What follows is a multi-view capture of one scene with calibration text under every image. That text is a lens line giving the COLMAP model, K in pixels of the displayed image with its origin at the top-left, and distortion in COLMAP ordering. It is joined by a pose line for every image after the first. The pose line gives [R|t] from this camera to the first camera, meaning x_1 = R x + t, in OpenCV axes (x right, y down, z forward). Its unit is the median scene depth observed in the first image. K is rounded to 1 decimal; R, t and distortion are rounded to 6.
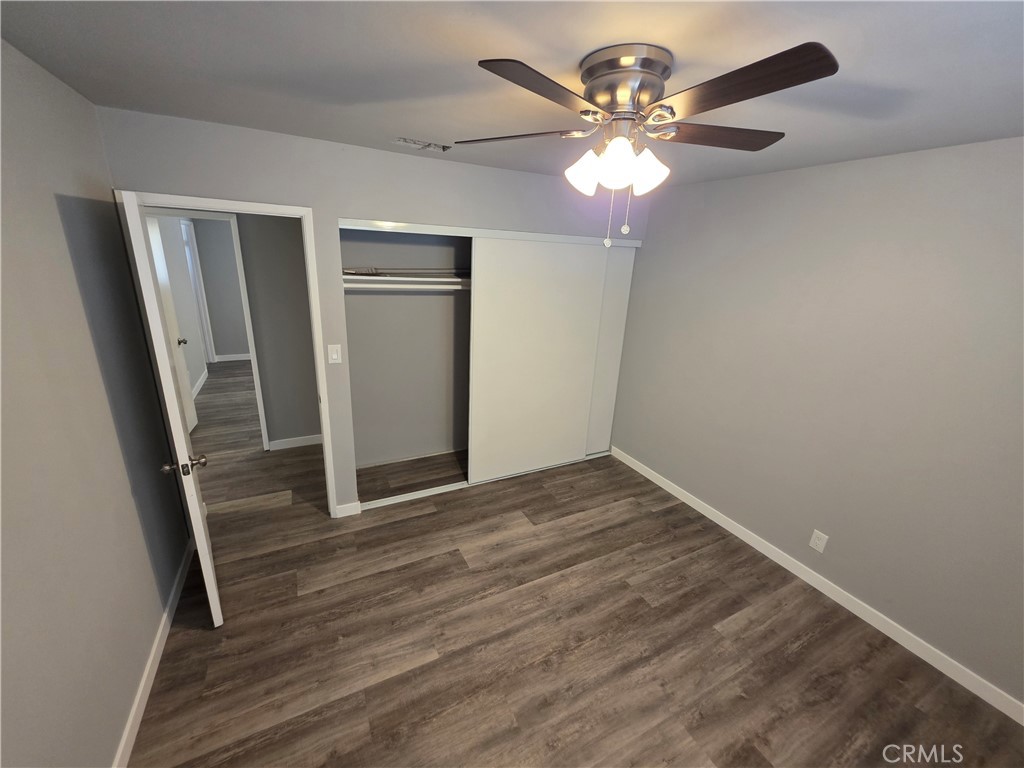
lens RADIAL K [[414.7, 0, 511.5], [0, 414.7, 387.3], [0, 0, 1]] dist [-0.000253, 0.000137]
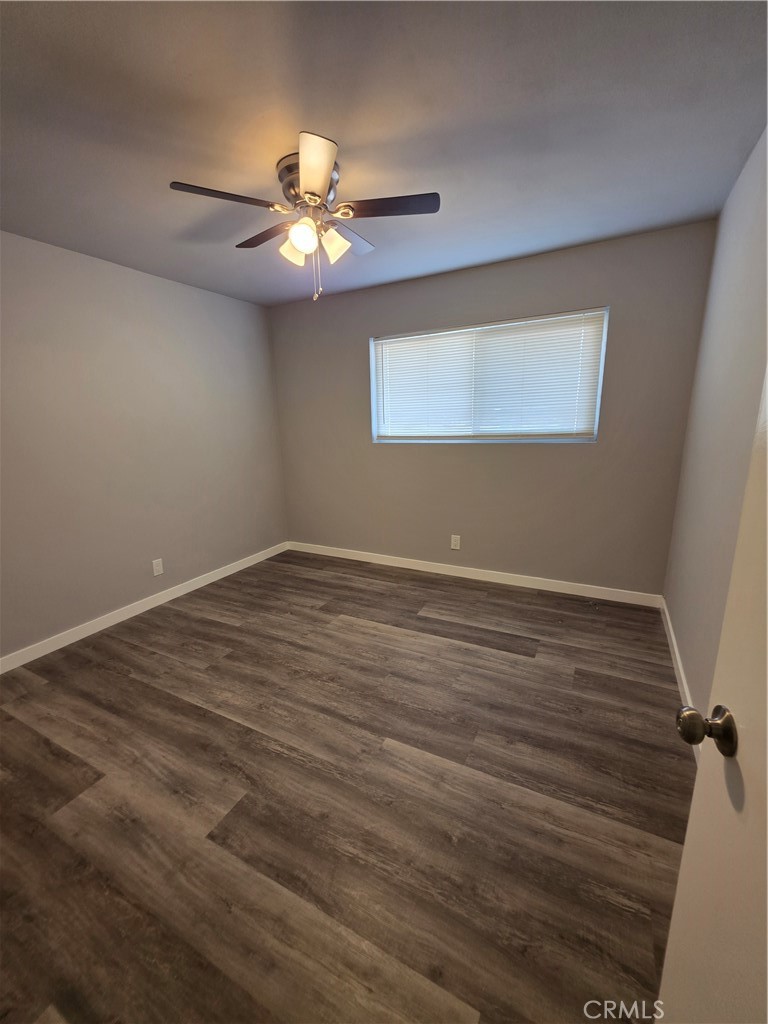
lens RADIAL K [[414.7, 0, 384.0], [0, 414.7, 512.0], [0, 0, 1]] dist [-0.000253, 0.000137]
pose [[-0.578844, -0.213141, 0.787090, -0.744400], [0.256125, 0.868864, 0.423646, -0.164012], [-0.774170, 0.446818, -0.448346, 1.128062]]
